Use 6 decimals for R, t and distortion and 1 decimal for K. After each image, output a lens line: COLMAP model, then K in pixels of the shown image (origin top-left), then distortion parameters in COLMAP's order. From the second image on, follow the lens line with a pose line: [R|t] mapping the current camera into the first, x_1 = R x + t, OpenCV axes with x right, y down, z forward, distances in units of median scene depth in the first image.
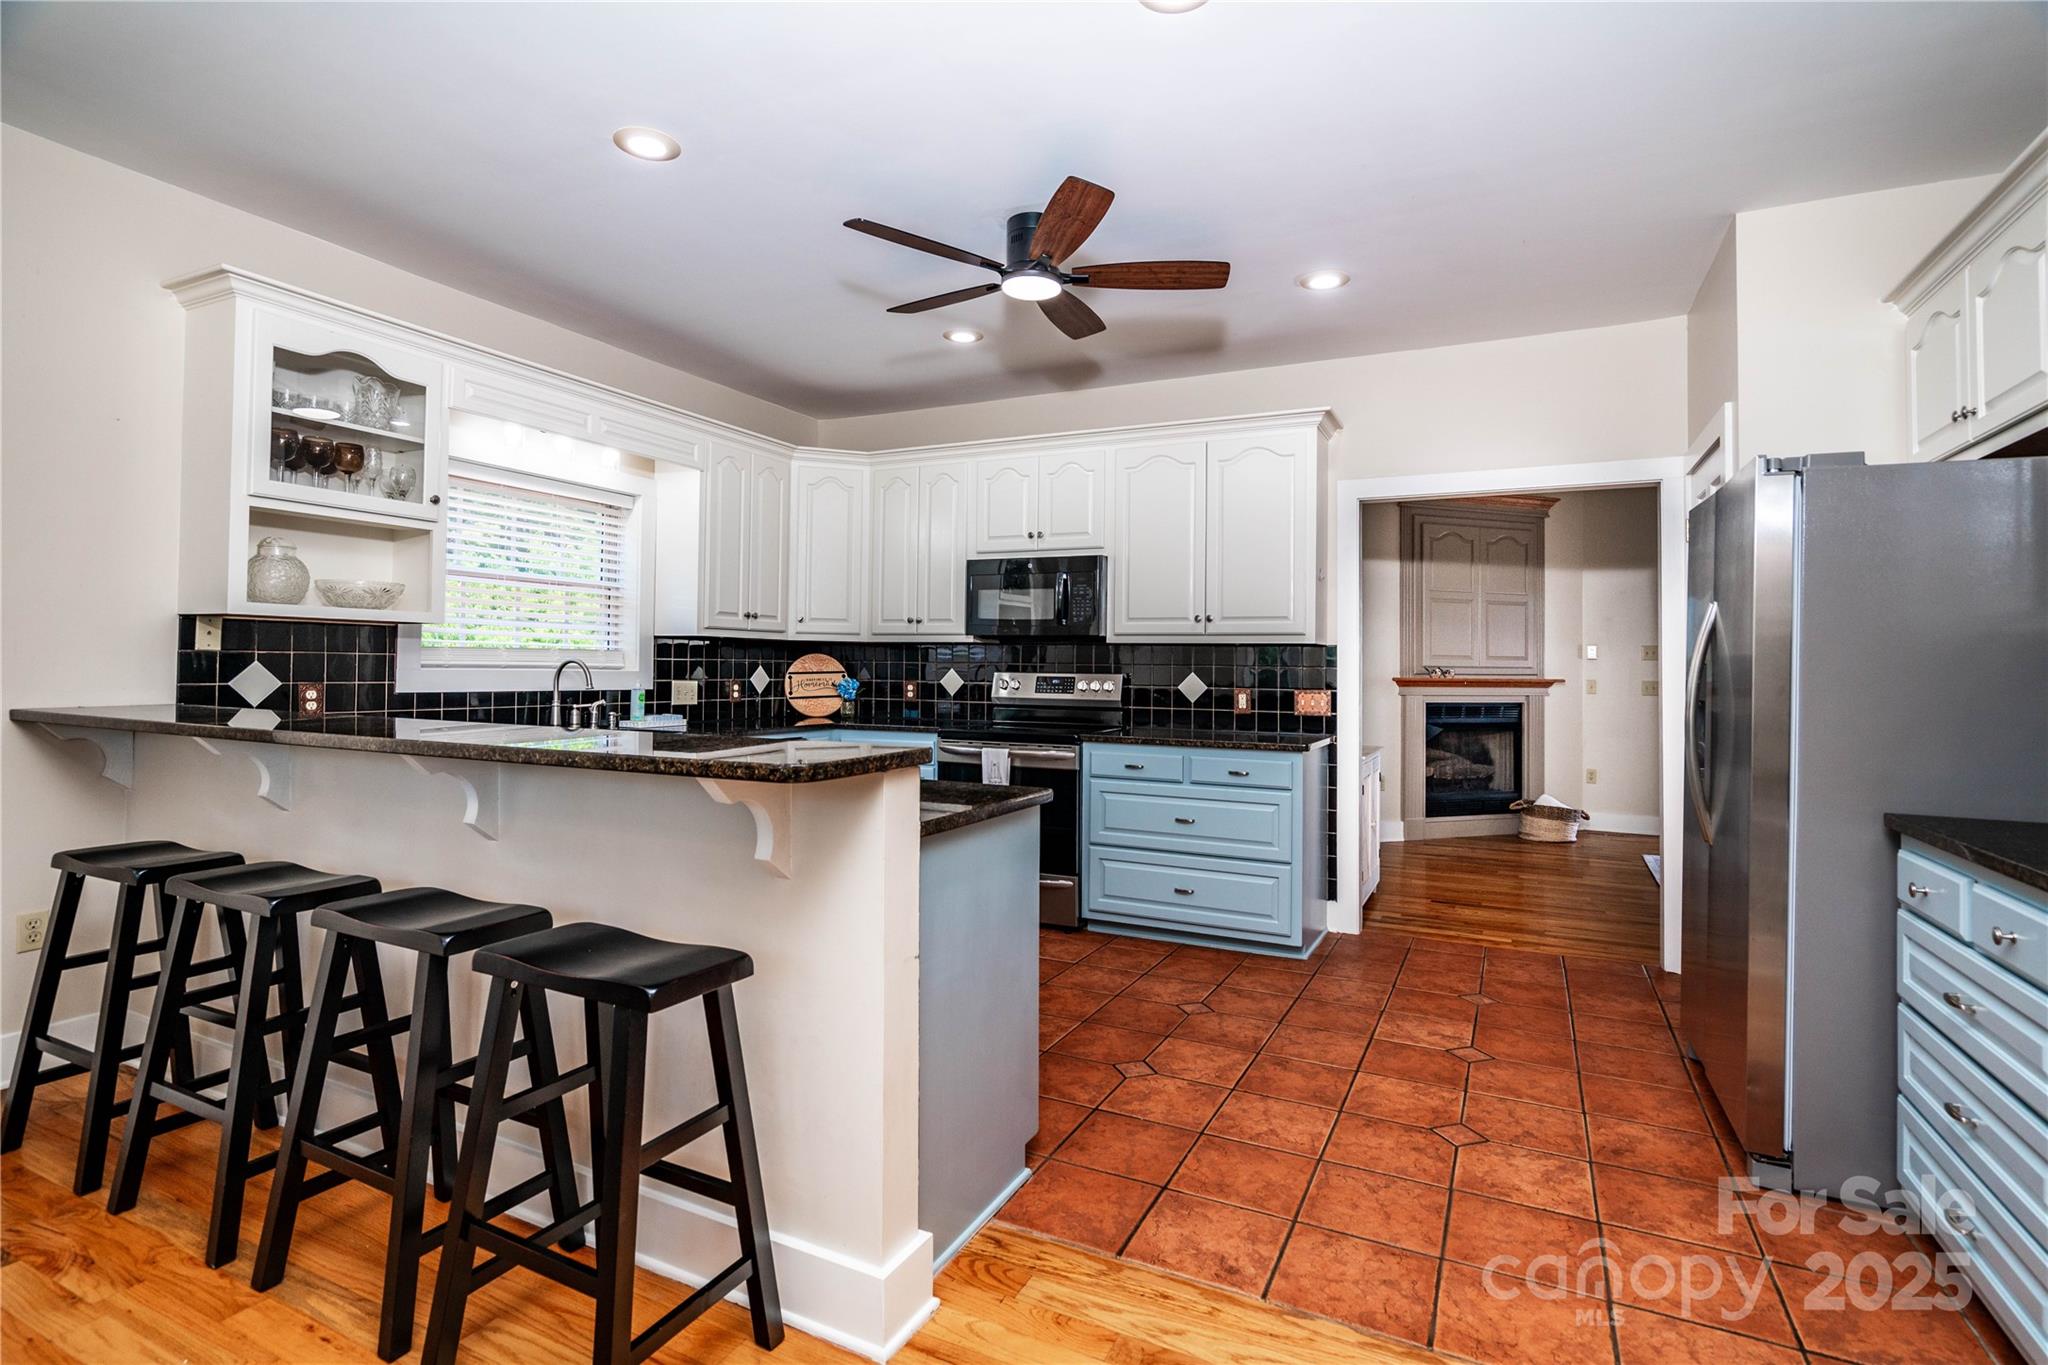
lens RADIAL K [[947.5, 0, 1031.9], [0, 947.5, 661.8], [0, 0, 1]] dist [-0.006734, 0.002329]
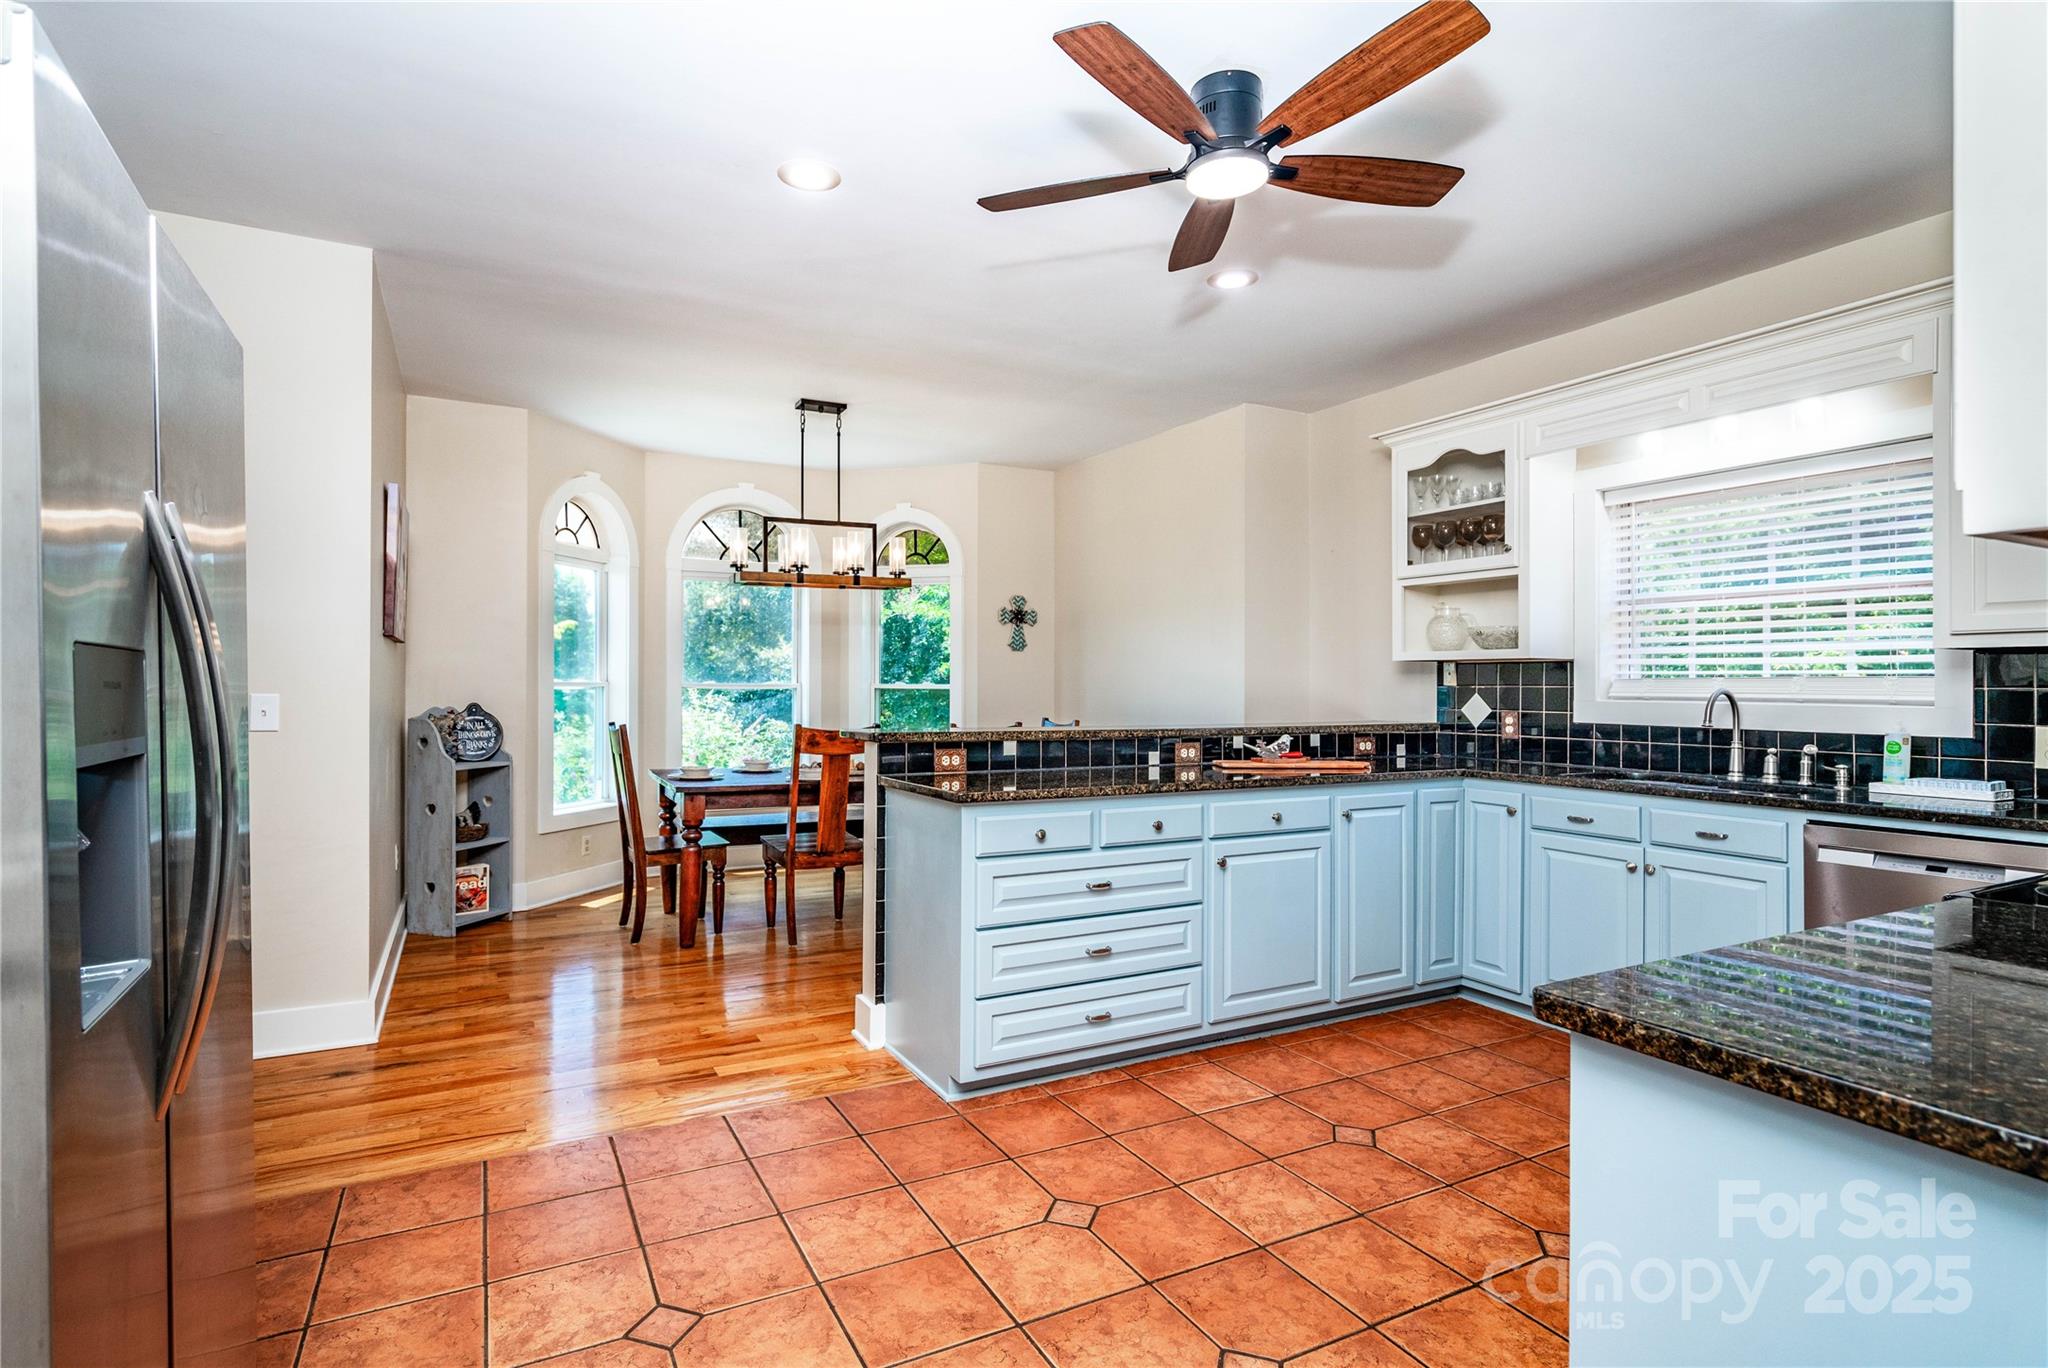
lens RADIAL K [[1001.5, 0, 1018.3], [0, 1001.5, 694.2], [0, 0, 1]] dist [0.002264, 0.000501]
pose [[-0.562532, -0.011946, -0.826689, 0.479797], [-0.011034, 0.999915, -0.006941, 0.011552], [0.826702, 0.005217, -0.562616, 0.844730]]
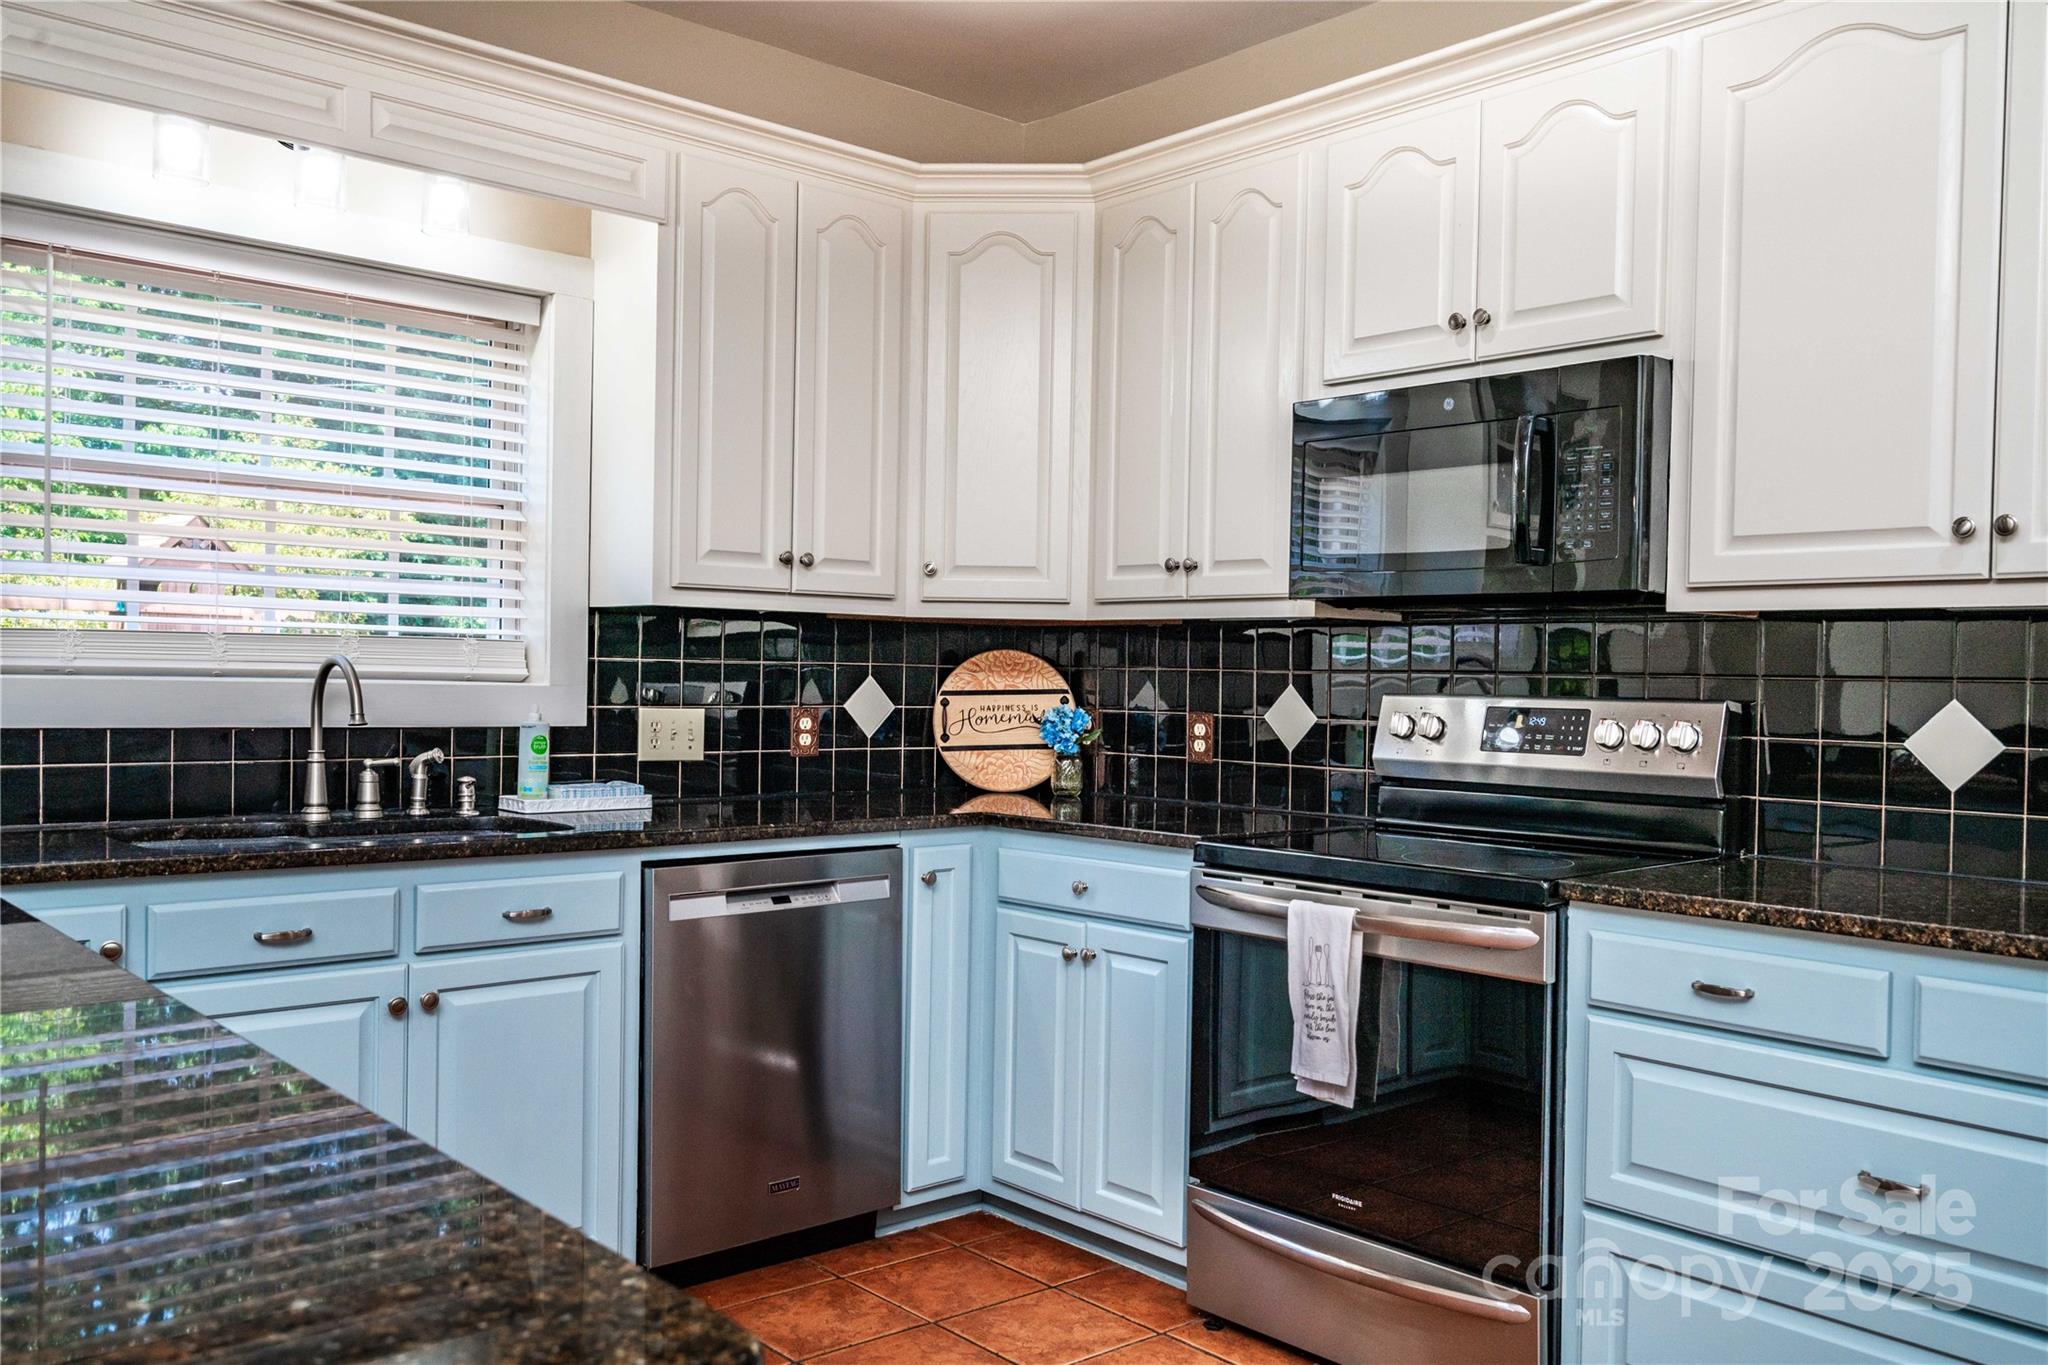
lens RADIAL K [[1659.2, 0, 1020.0], [0, 1659.2, 687.2], [0, 0, 1]] dist [0.023094, -0.002306]
pose [[0.926058, 0.006544, -0.377324, 0.087968], [-0.004051, 0.999964, 0.007402, 0.003860], [0.377359, -0.005326, 0.926052, 0.343337]]
